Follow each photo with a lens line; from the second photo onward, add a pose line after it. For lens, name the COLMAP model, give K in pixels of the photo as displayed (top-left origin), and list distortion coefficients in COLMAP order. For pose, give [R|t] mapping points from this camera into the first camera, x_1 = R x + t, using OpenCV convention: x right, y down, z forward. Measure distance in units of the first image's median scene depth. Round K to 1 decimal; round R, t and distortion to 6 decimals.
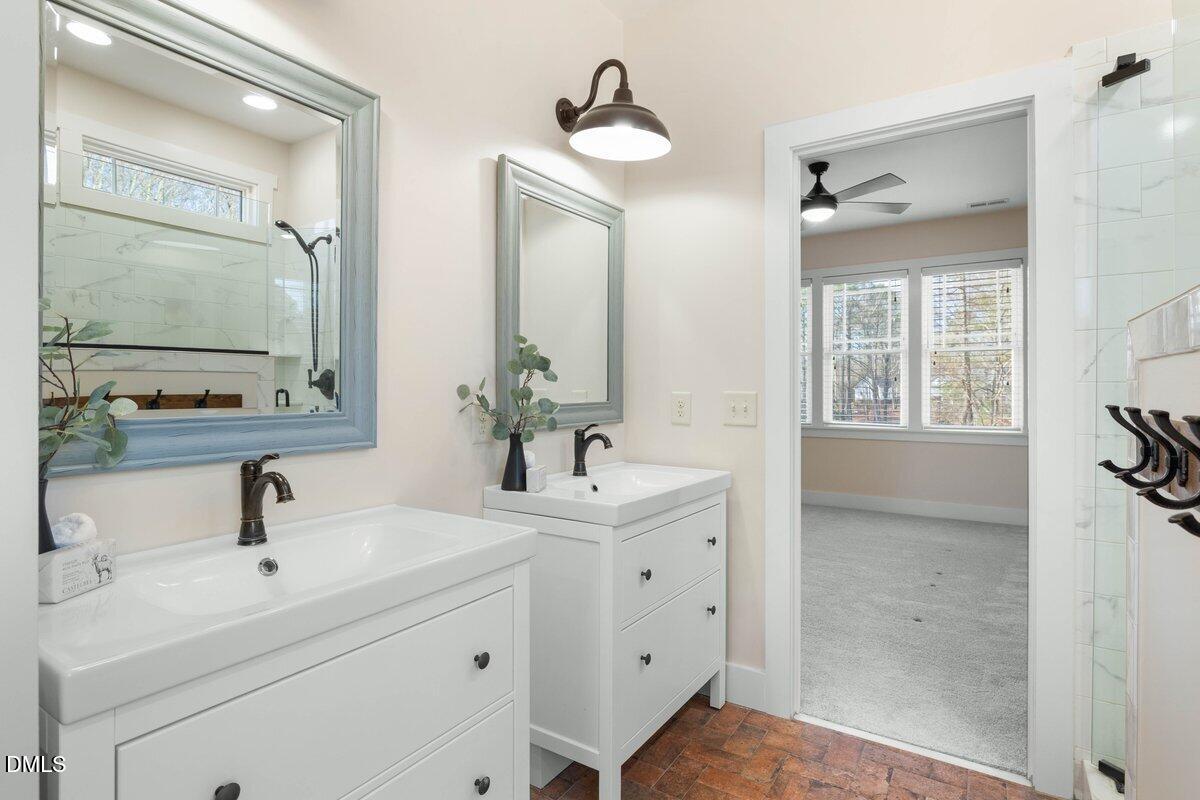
lens RADIAL K [[609.1, 0, 601.2], [0, 609.1, 385.5], [0, 0, 1]] dist [-0.000155, -0.000011]
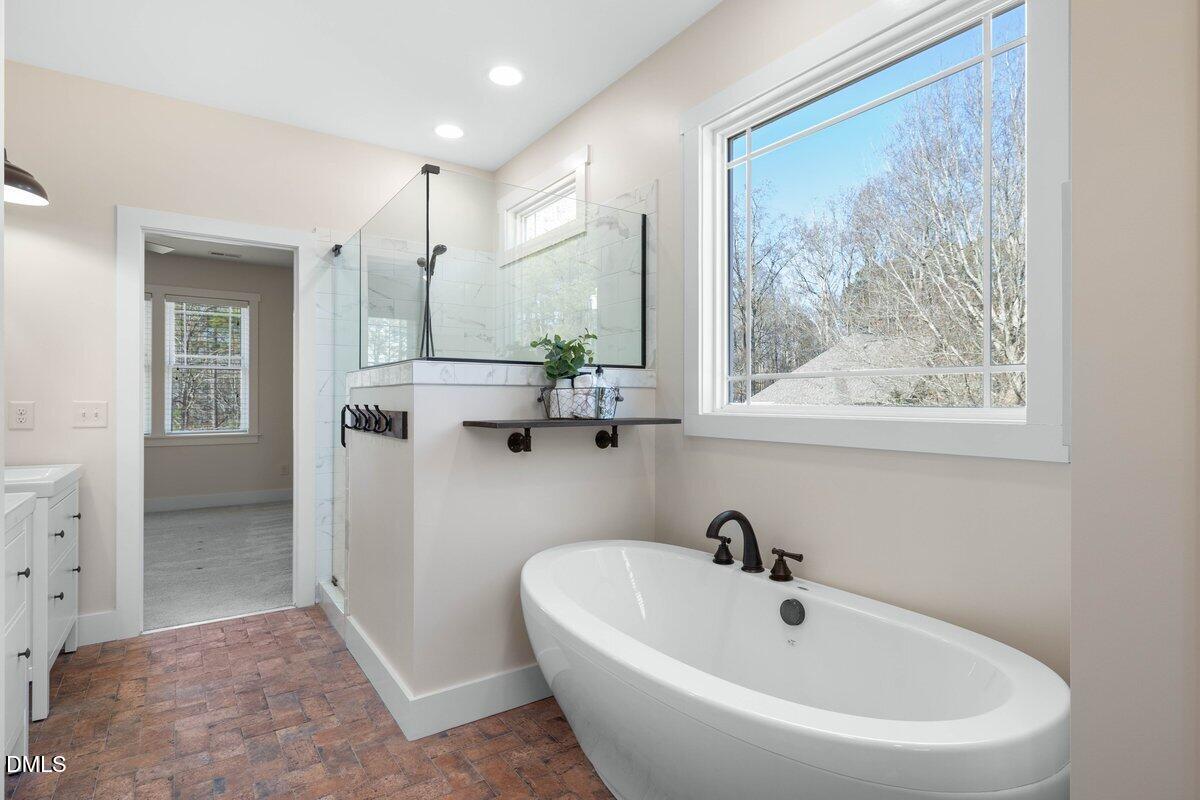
lens RADIAL K [[599.6, 0, 599.7], [0, 599.6, 399.8], [0, 0, 1]] dist [-0.000547, -0.000581]
pose [[0.378746, 0.000732, 0.925500, -0.548143], [-0.004077, 0.999991, 0.000878, 0.001993], [-0.925492, -0.004106, 0.378746, -0.482795]]
